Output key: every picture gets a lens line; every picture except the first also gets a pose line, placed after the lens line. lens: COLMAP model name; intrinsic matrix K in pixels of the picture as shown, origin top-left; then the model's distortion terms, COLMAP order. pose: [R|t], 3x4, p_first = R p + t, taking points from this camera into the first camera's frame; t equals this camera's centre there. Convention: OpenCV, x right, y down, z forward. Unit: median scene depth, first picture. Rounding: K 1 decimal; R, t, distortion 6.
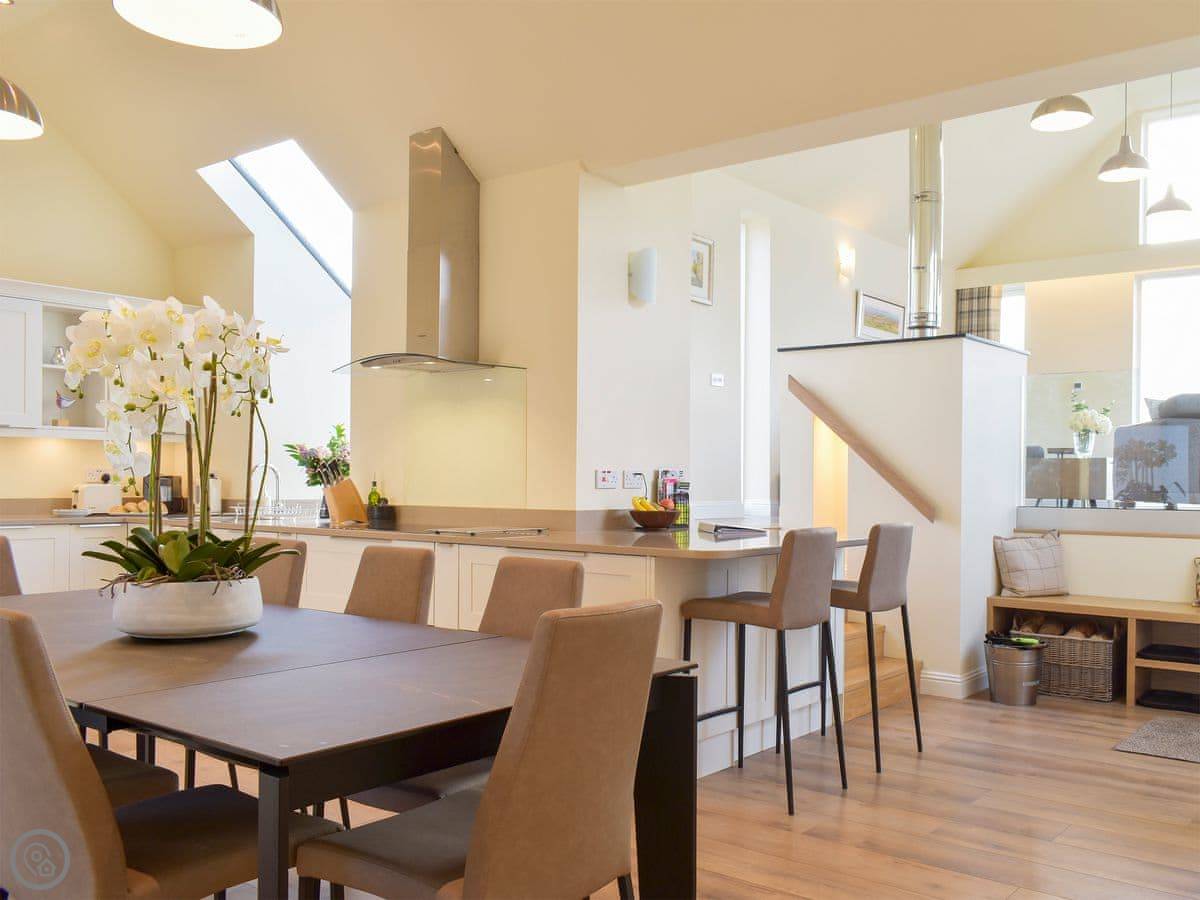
lens RADIAL K [[1021.0, 0, 661.7], [0, 1021.0, 504.4], [0, 0, 1]] dist [-0.012031, -0.006254]
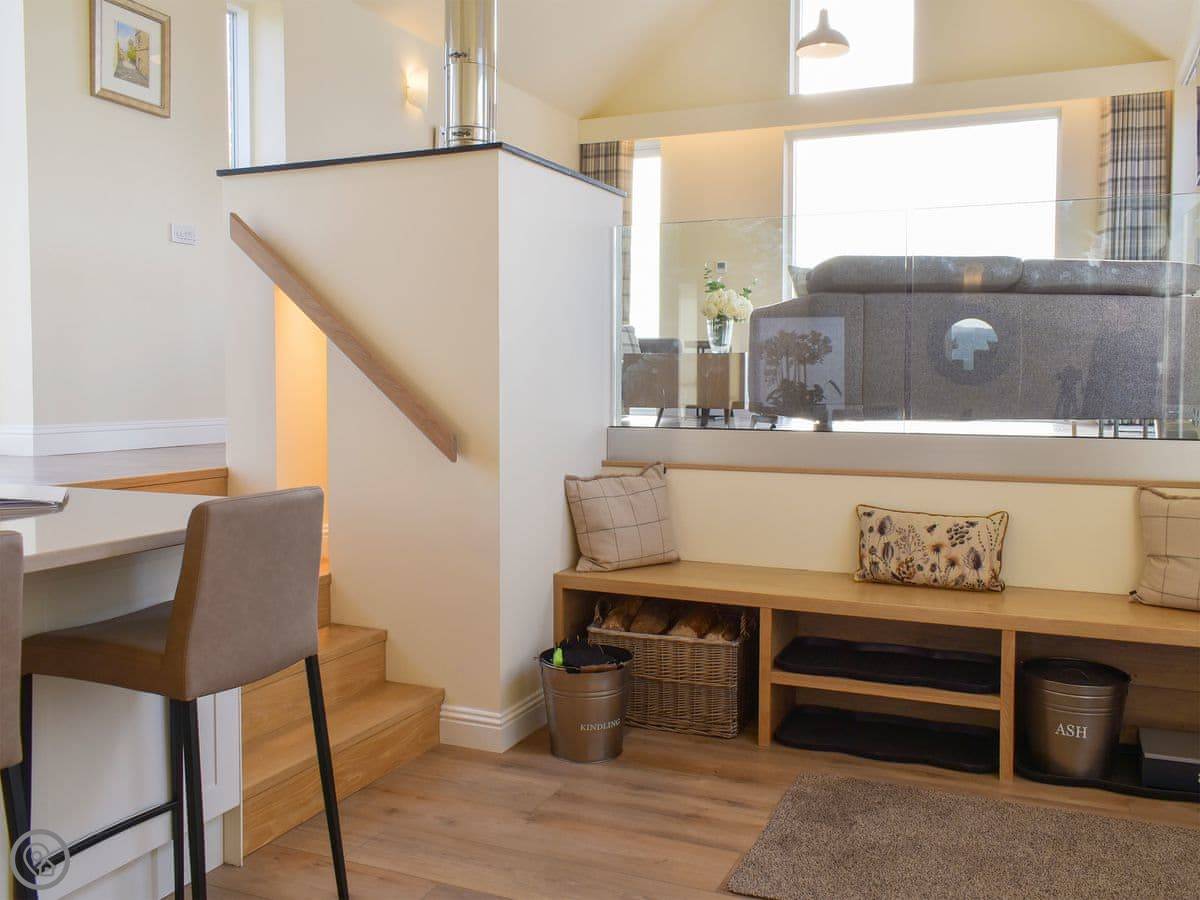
lens RADIAL K [[1066.3, 0, 563.4], [0, 1066.3, 445.8], [0, 0, 1]] dist [-0.013244, -0.004191]
pose [[0.975386, -0.019601, 0.219631, 0.177743], [0.010660, 0.999068, 0.041821, -0.015504], [-0.220246, -0.038450, 0.974686, 0.351292]]
